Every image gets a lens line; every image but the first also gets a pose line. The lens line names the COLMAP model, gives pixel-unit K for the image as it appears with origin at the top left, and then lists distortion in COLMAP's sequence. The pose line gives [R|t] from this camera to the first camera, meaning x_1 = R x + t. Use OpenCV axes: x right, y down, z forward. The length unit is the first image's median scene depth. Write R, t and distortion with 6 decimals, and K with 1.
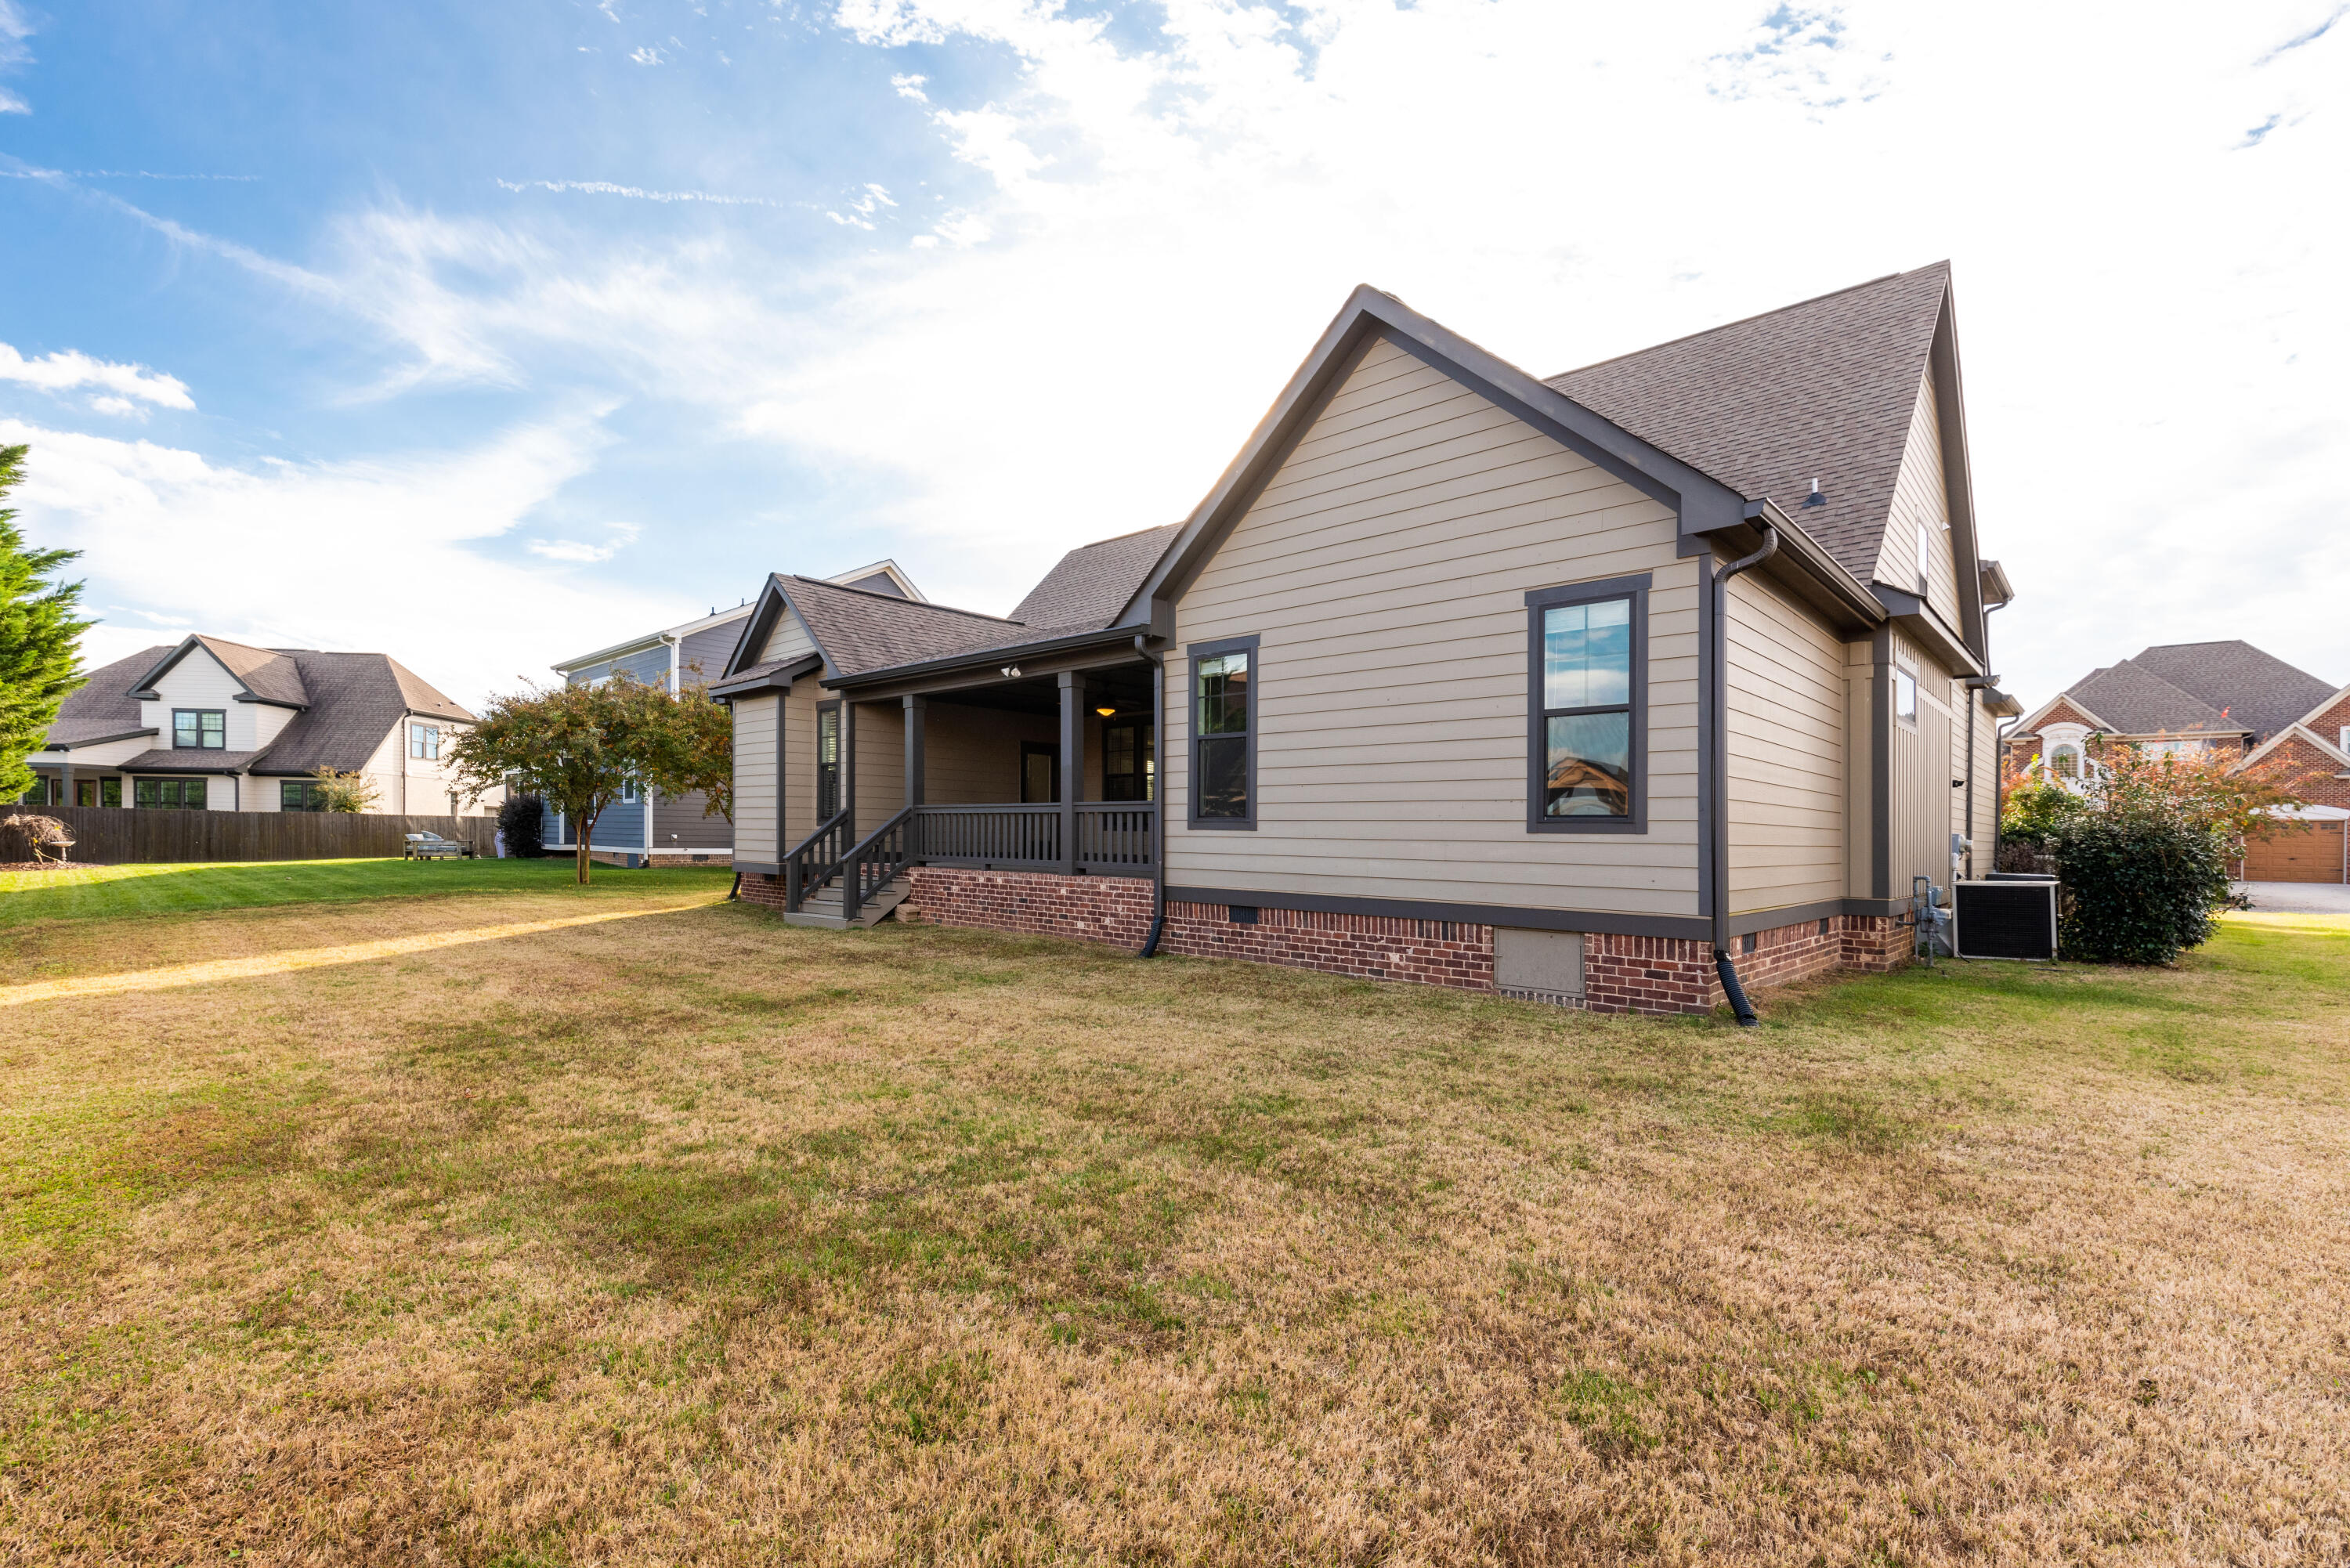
lens RADIAL K [[1012.2, 0, 1180.5], [0, 1012.2, 855.6], [0, 0, 1]] dist [-0.000557, -0.000038]
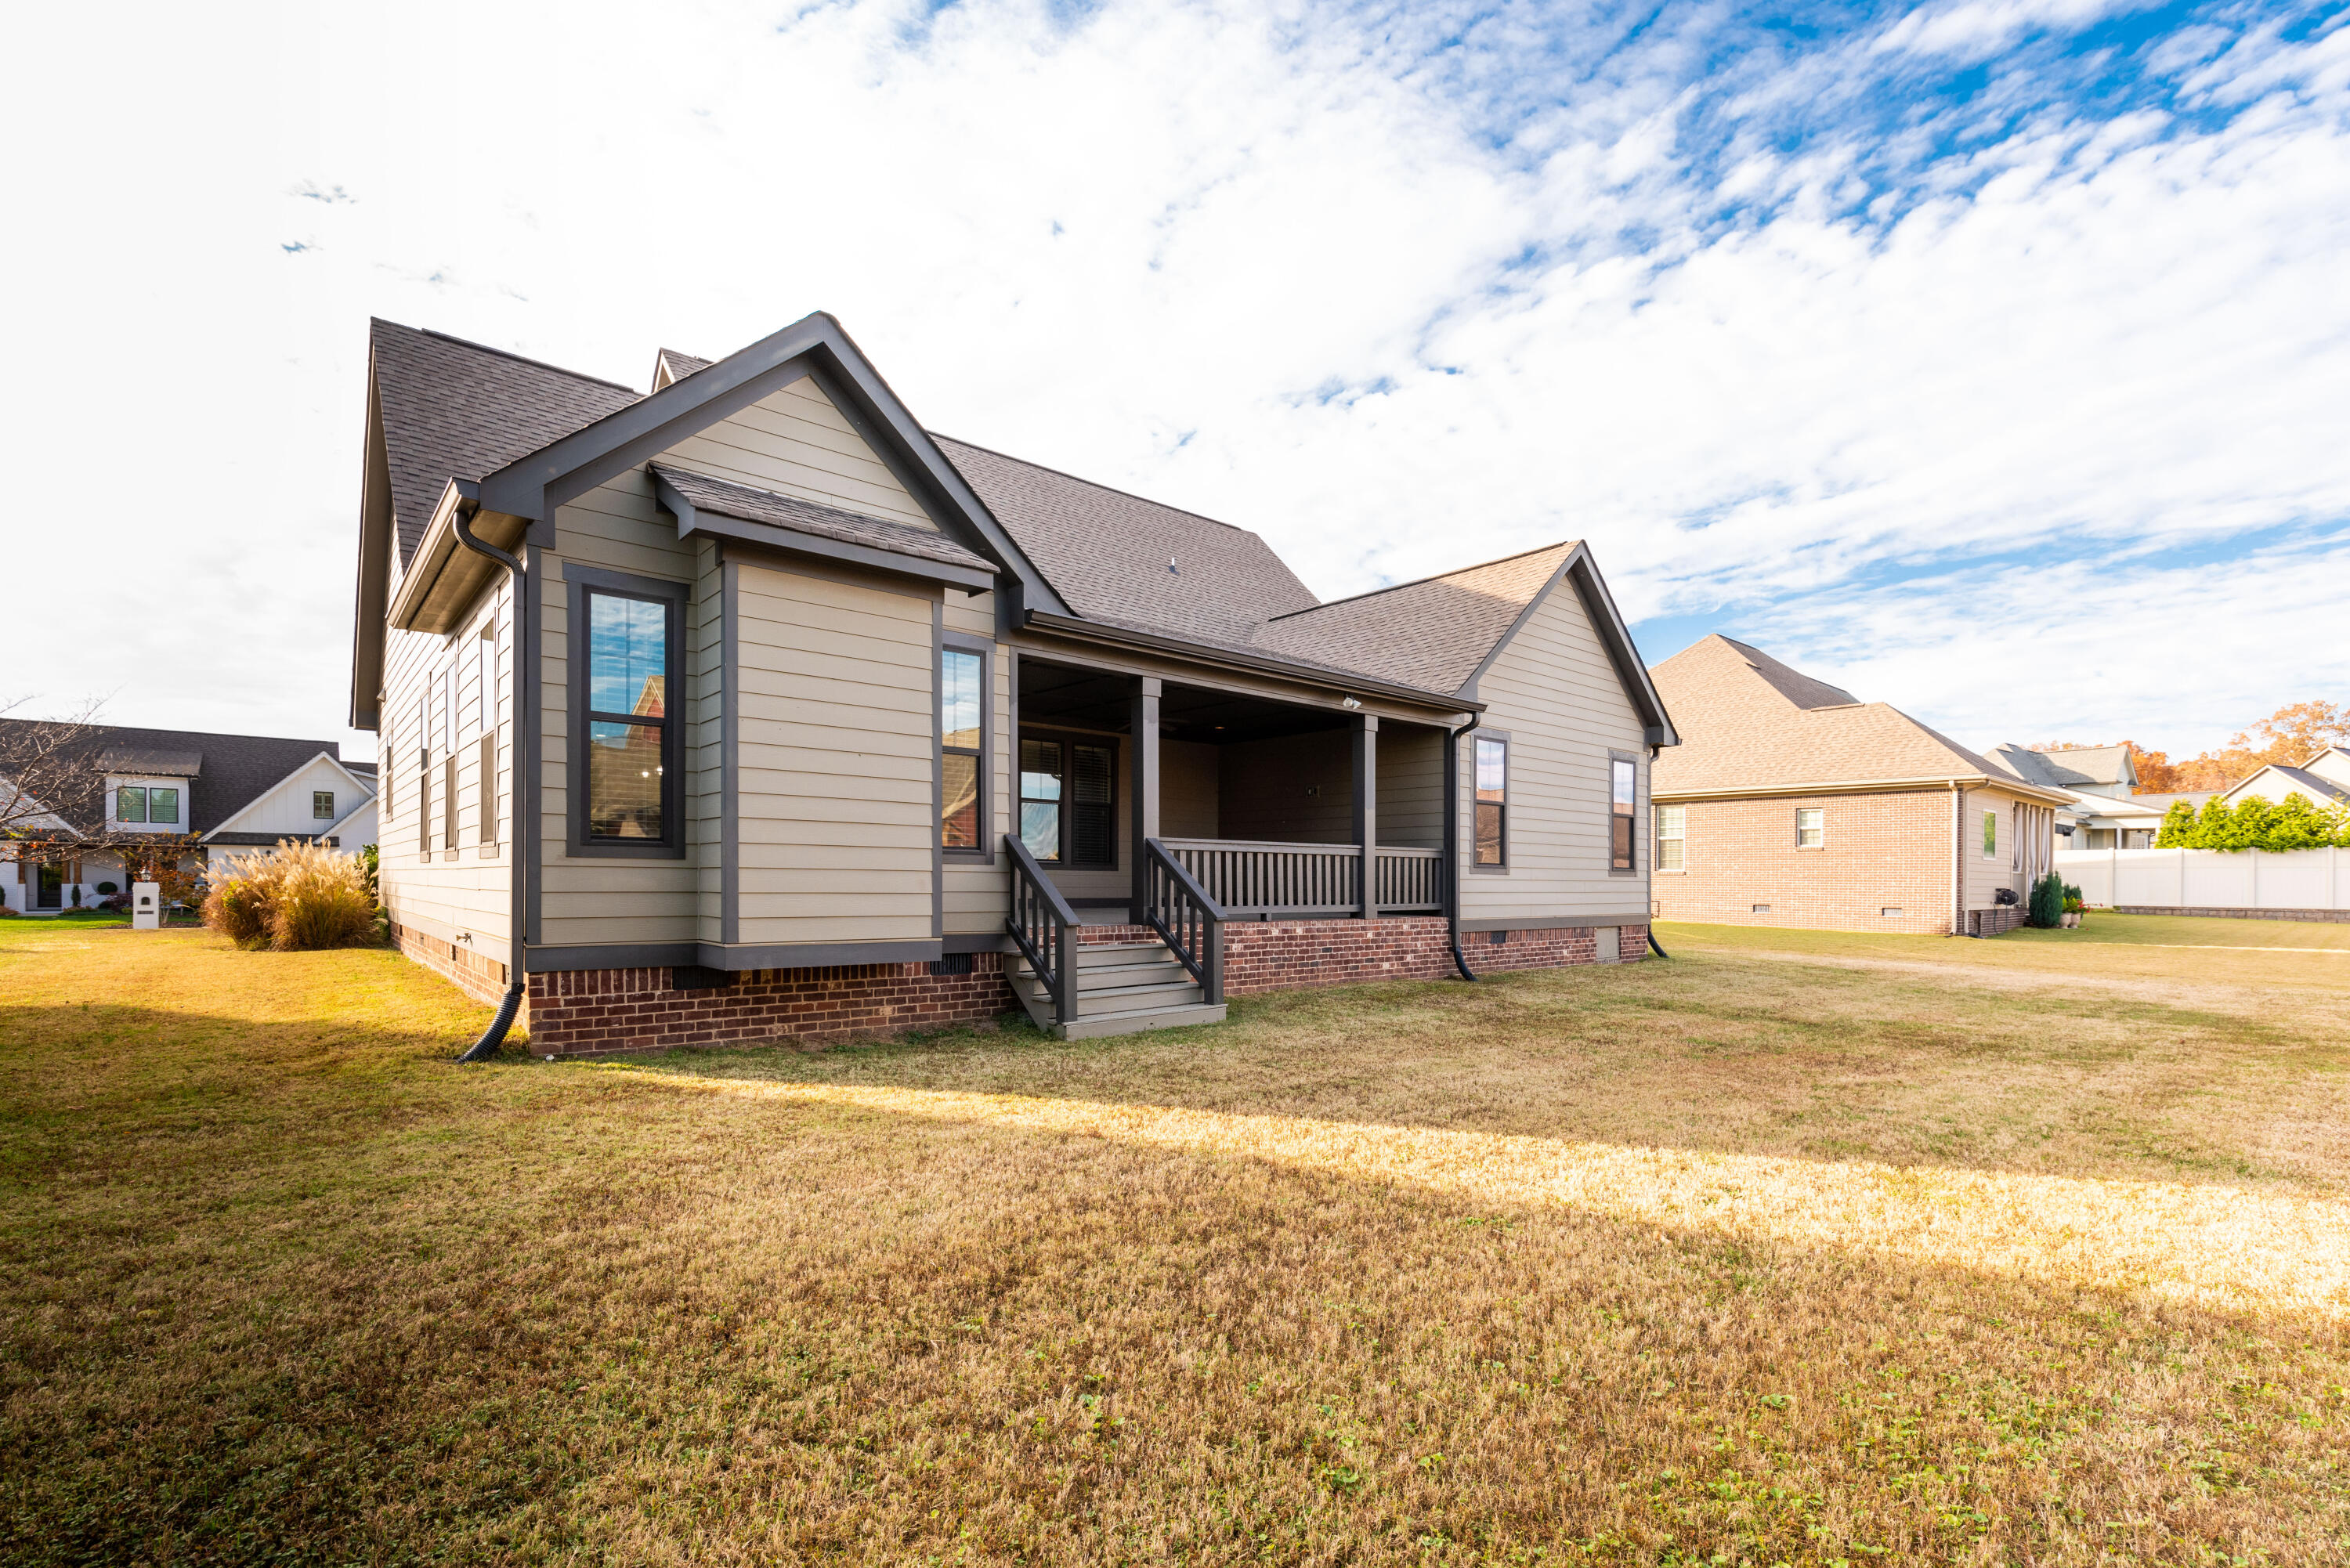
lens RADIAL K [[1062.2, 0, 1168.3], [0, 1062.2, 819.0], [0, 0, 1]] dist [0.000352, -0.000093]
pose [[0.108155, 0.037753, 0.993417, -1.135088], [0.007034, 0.999225, -0.038740, -0.037973], [-0.994109, 0.011177, 0.107806, 1.046591]]
